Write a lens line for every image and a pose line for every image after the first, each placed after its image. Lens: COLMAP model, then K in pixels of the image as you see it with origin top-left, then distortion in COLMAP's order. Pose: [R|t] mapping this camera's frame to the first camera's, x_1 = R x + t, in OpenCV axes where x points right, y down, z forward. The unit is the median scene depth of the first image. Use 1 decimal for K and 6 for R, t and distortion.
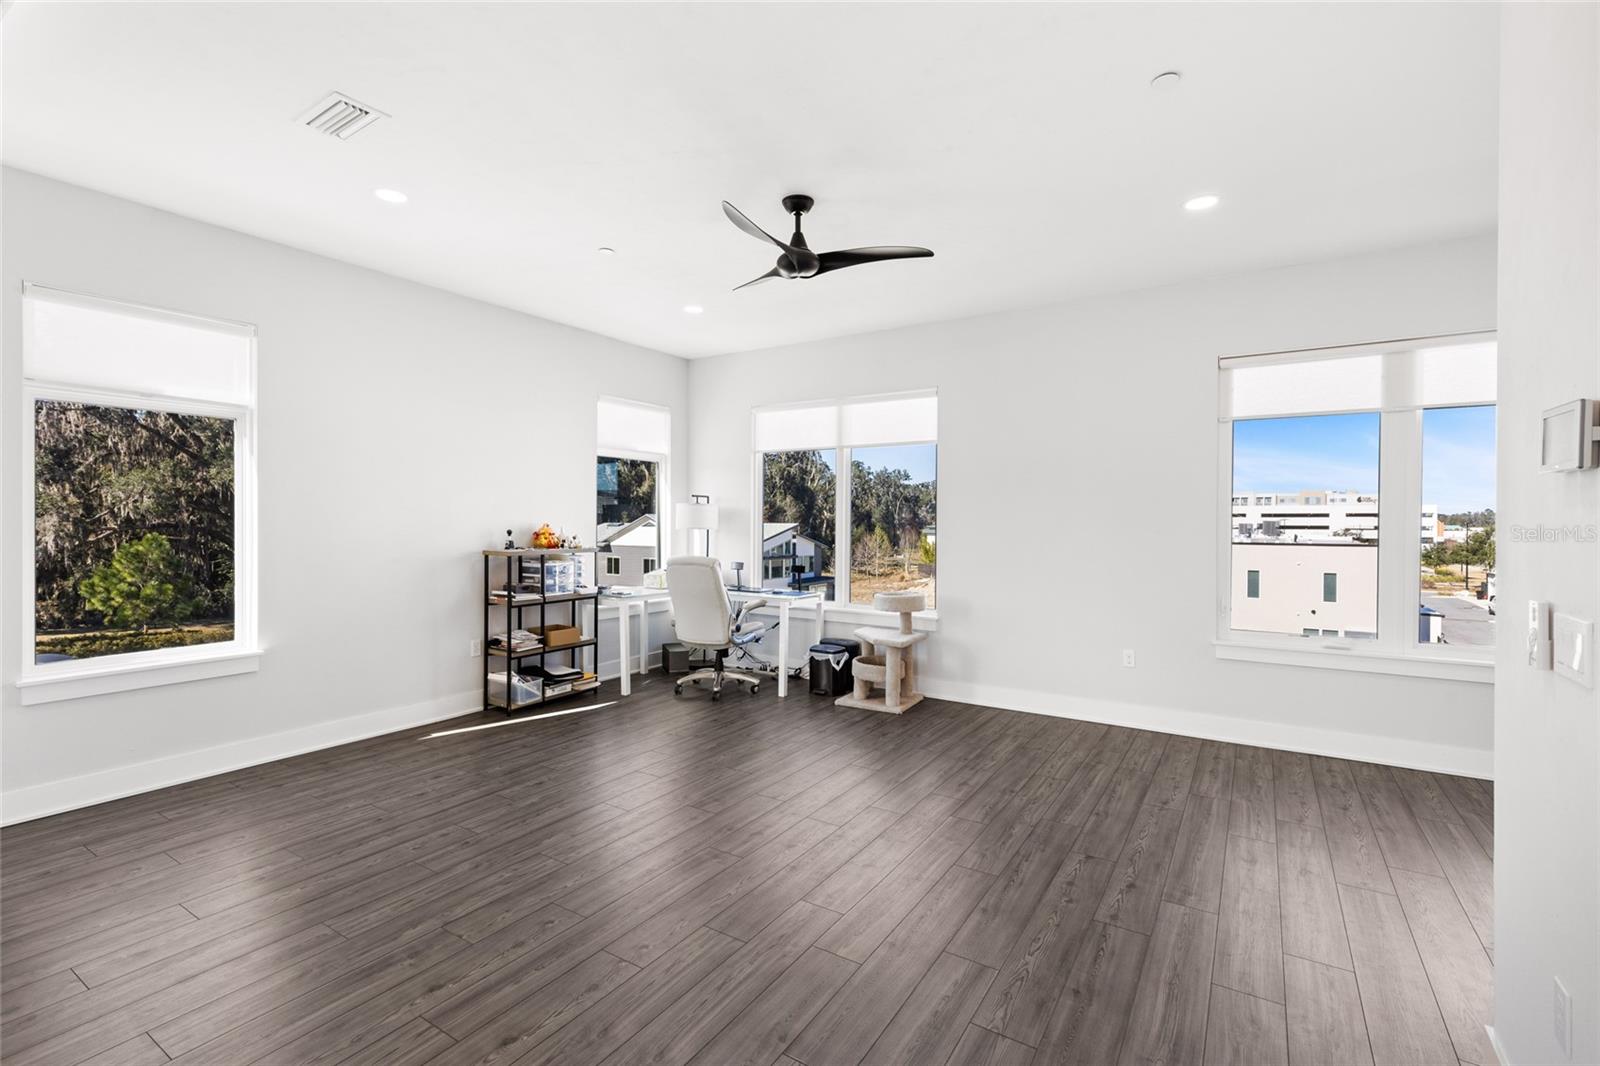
lens RADIAL K [[721.6, 0, 794.8], [0, 721.6, 527.8], [0, 0, 1]] dist [0.005383, -0.000388]
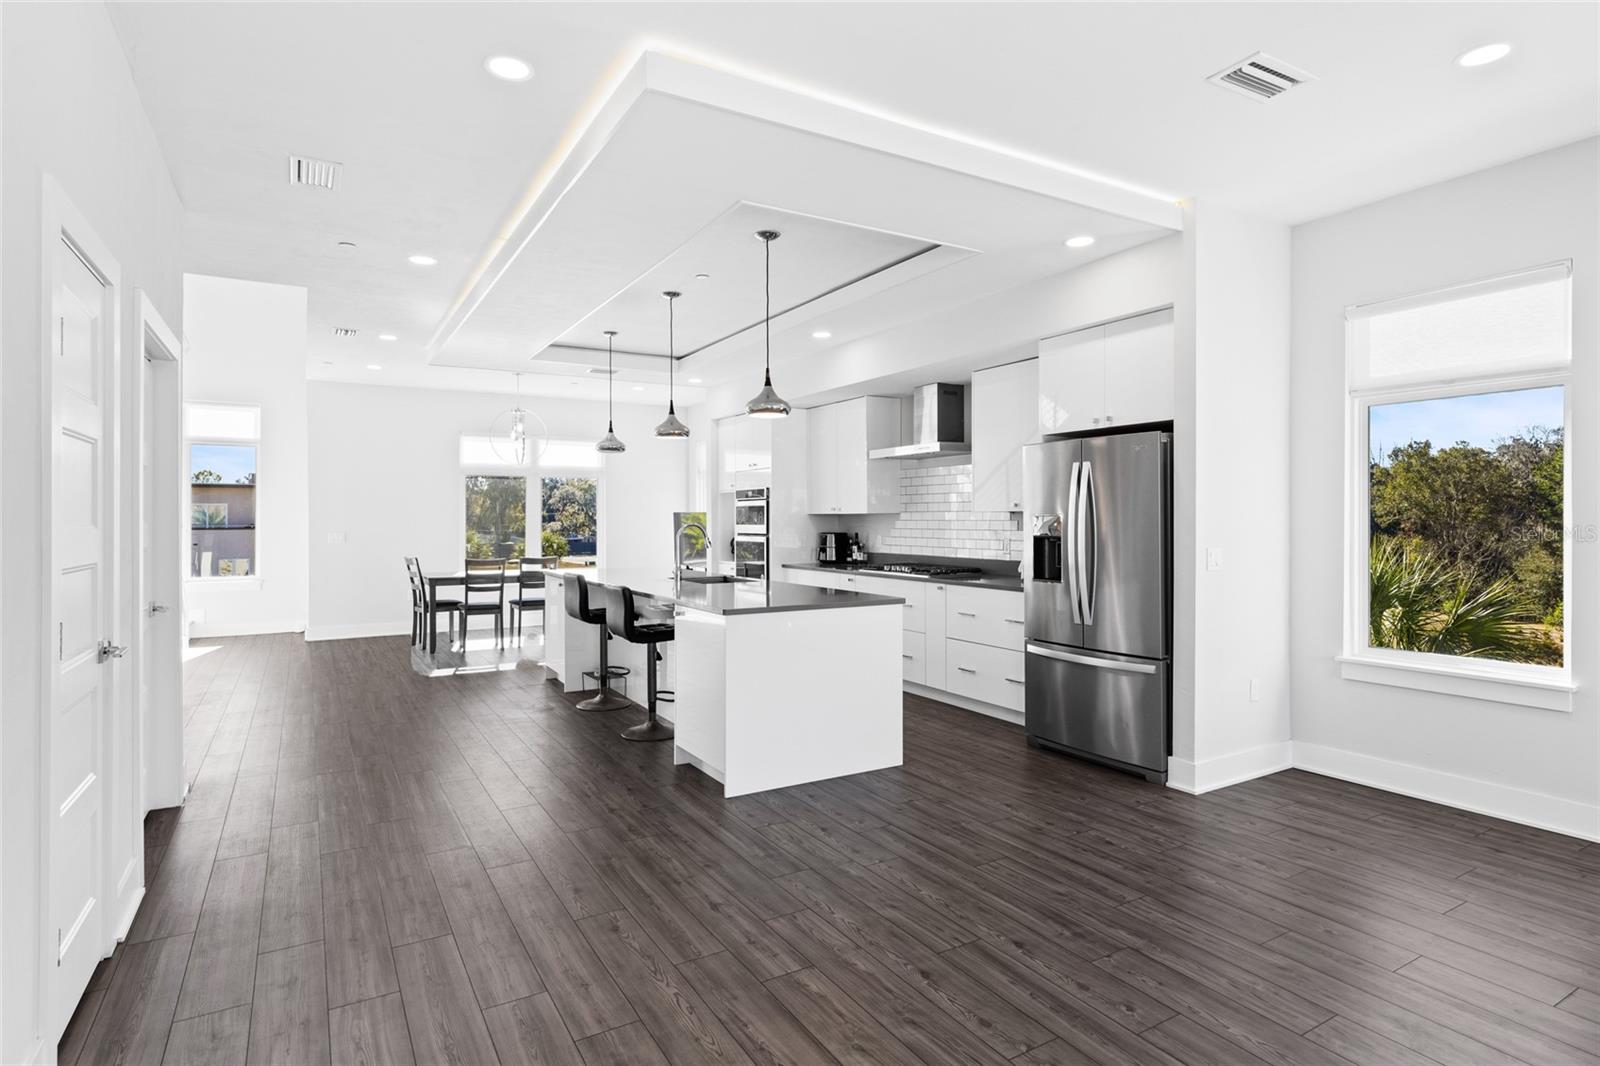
lens RADIAL K [[835.7, 0, 793.5], [0, 835.7, 515.0], [0, 0, 1]] dist [-0.002986, -0.000148]
pose [[-0.451982, -0.007062, -0.891999, 0.383093], [-0.005193, 0.999973, -0.005285, -0.001466], [0.892012, 0.002244, -0.452007, 0.618312]]
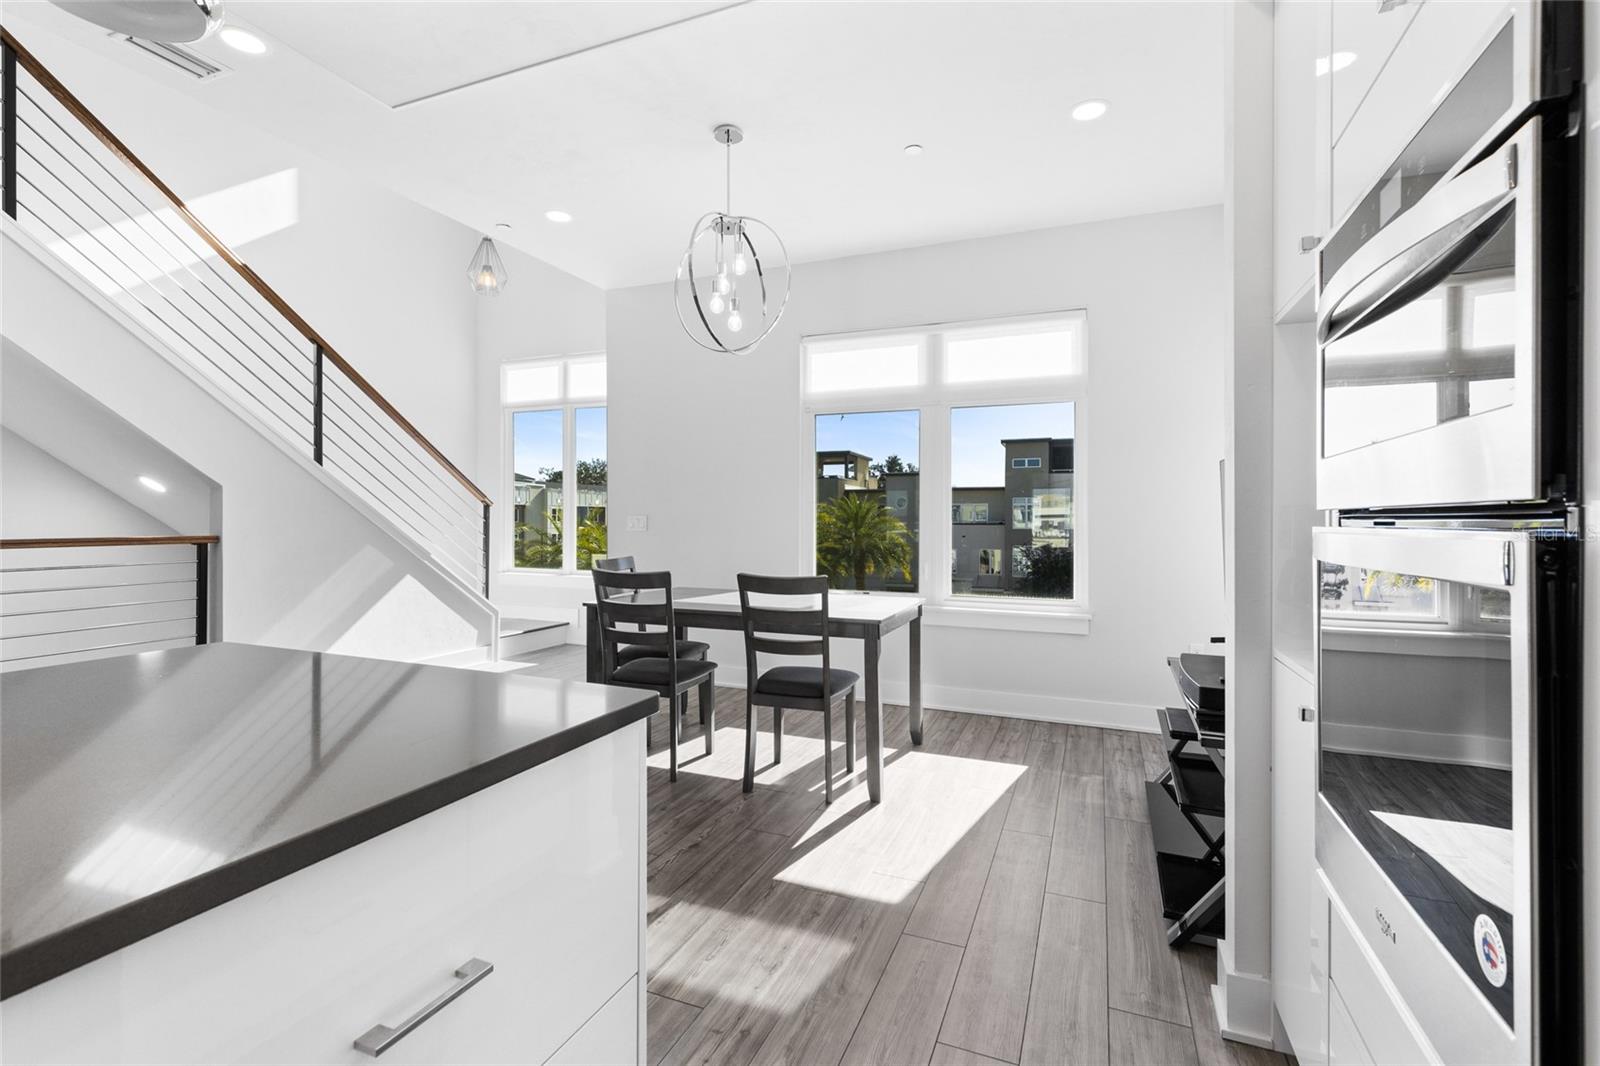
lens RADIAL K [[733.4, 0, 788.4], [0, 733.4, 513.4], [0, 0, 1]] dist [0.000086, -0.000267]
pose [[-0.984507, -0.010453, -0.175035, -1.078074], [-0.010495, 0.999945, -0.000690, 0.034766], [0.175033, 0.001158, -0.984562, -0.155635]]
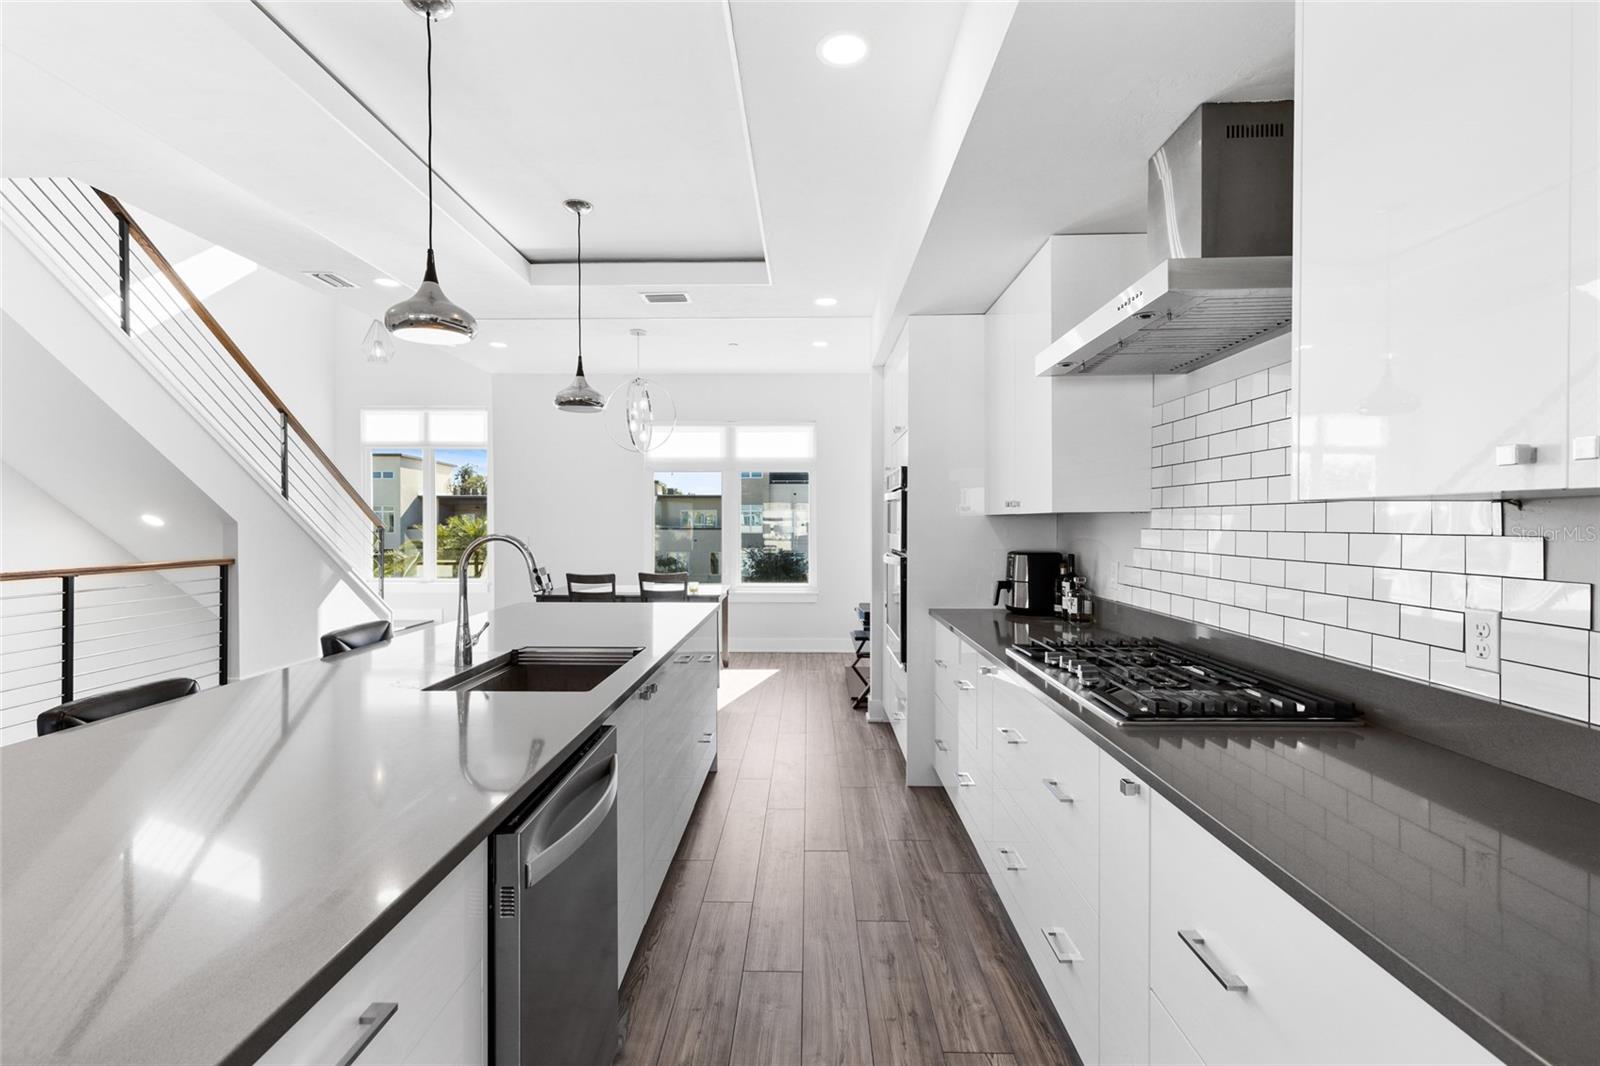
lens RADIAL K [[721.6, 0, 794.8], [0, 721.6, 527.8], [0, 0, 1]] dist [0.005383, -0.000388]
pose [[-0.848949, -0.001225, -0.528473, -0.681255], [-0.007840, 0.999916, 0.010278, -0.005604], [0.528416, 0.012869, -0.848888, 0.396763]]
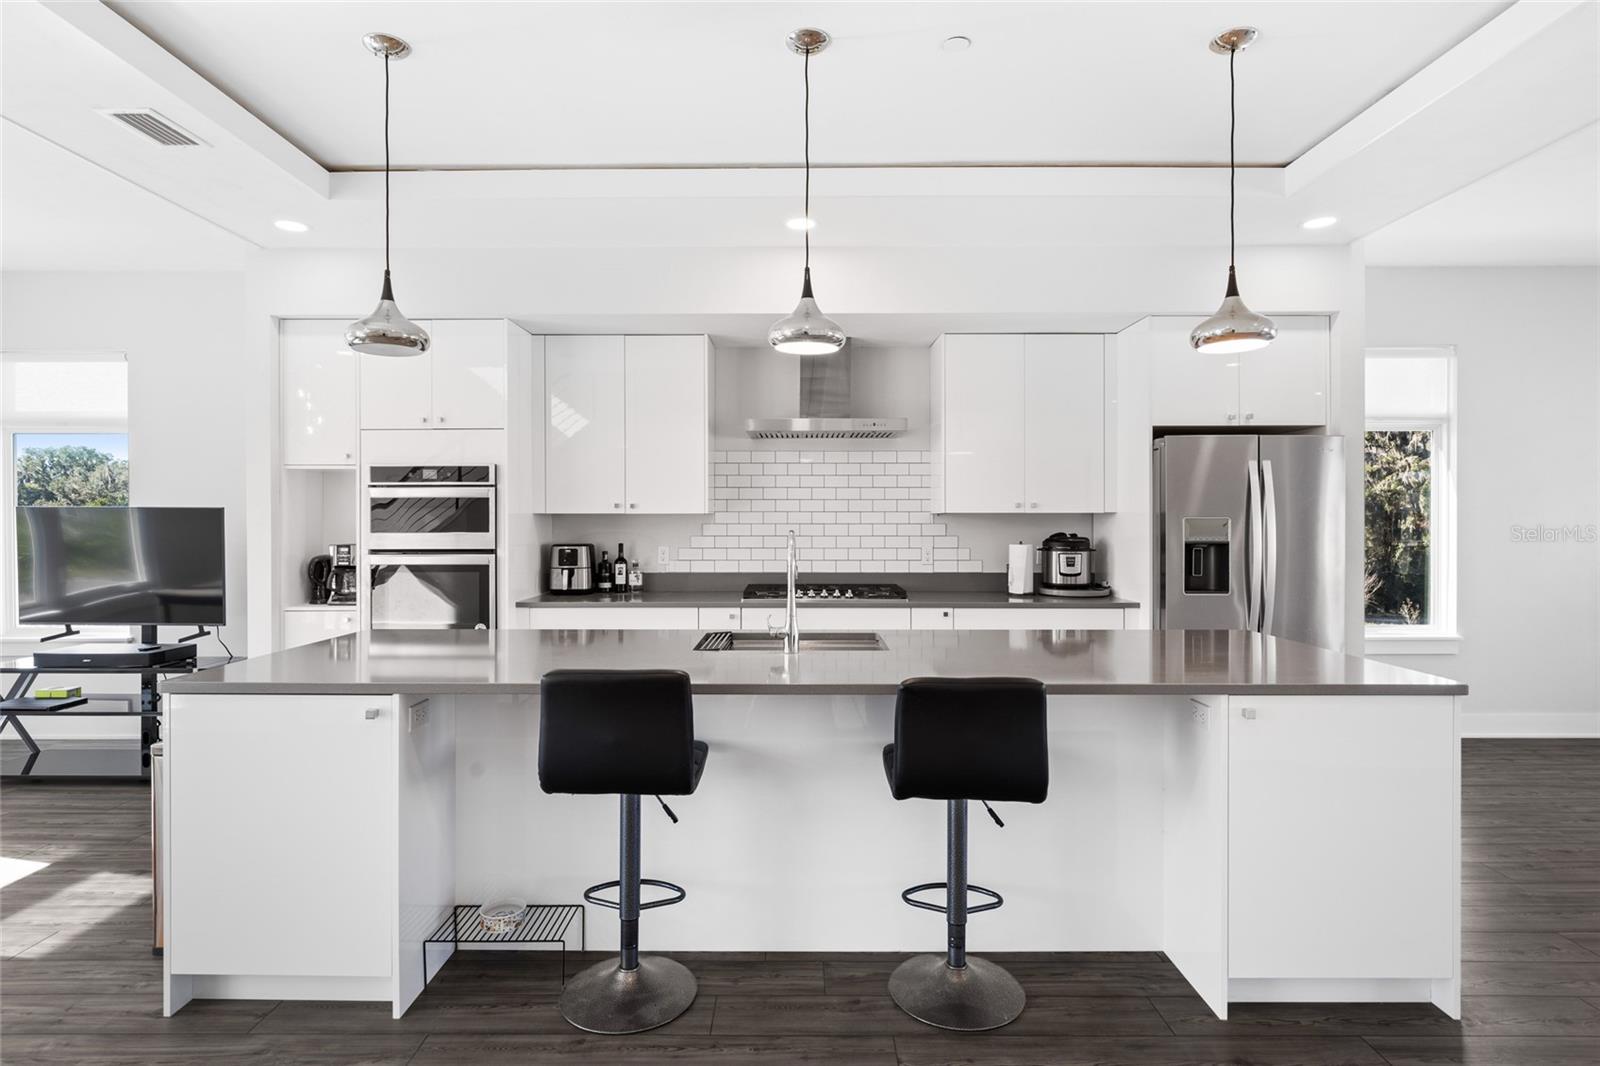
lens RADIAL K [[813.4, 0, 794.7], [0, 813.4, 519.2], [0, 0, 1]] dist [-0.002942, 0.000033]
pose [[0.540993, -0.006323, -0.841003, -0.222446], [-0.002896, 0.999952, -0.009382, 0.003402], [0.841022, 0.007511, 0.540949, -0.507079]]
